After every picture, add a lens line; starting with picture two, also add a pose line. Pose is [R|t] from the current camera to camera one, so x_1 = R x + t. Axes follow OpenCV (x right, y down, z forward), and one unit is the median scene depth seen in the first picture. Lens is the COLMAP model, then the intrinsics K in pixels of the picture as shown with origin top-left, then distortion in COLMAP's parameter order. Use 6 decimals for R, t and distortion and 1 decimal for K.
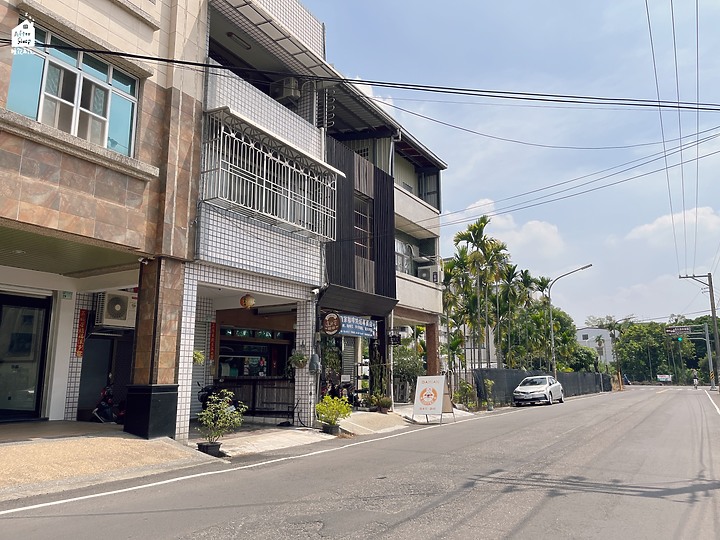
lens RADIAL K [[546.1, 0, 360.7], [0, 546.1, 268.3], [0, 0, 1]] dist [0.060839, 0.000773]
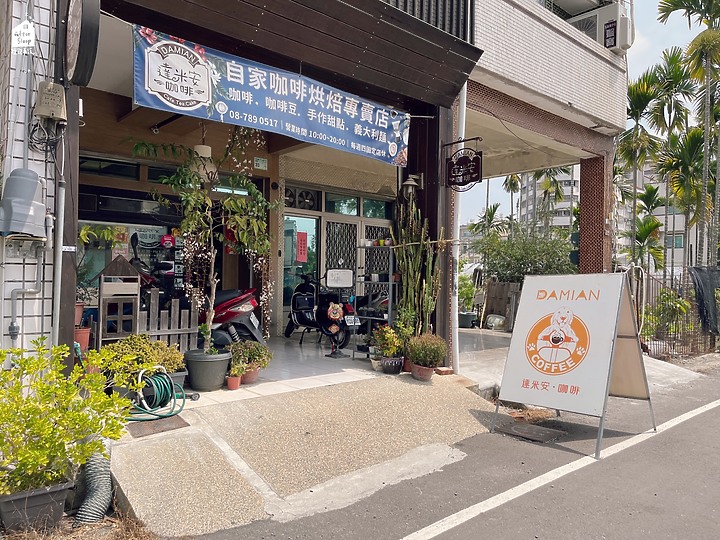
lens RADIAL K [[546.1, 0, 358.3], [0, 546.1, 270.7], [0, 0, 1]] dist [0.060839, 0.000773]
pose [[0.955479, 0.015012, -0.294679, 0.101802], [0.038092, 0.984072, 0.173643, 0.131546], [0.292592, -0.177137, 0.939687, 0.656145]]
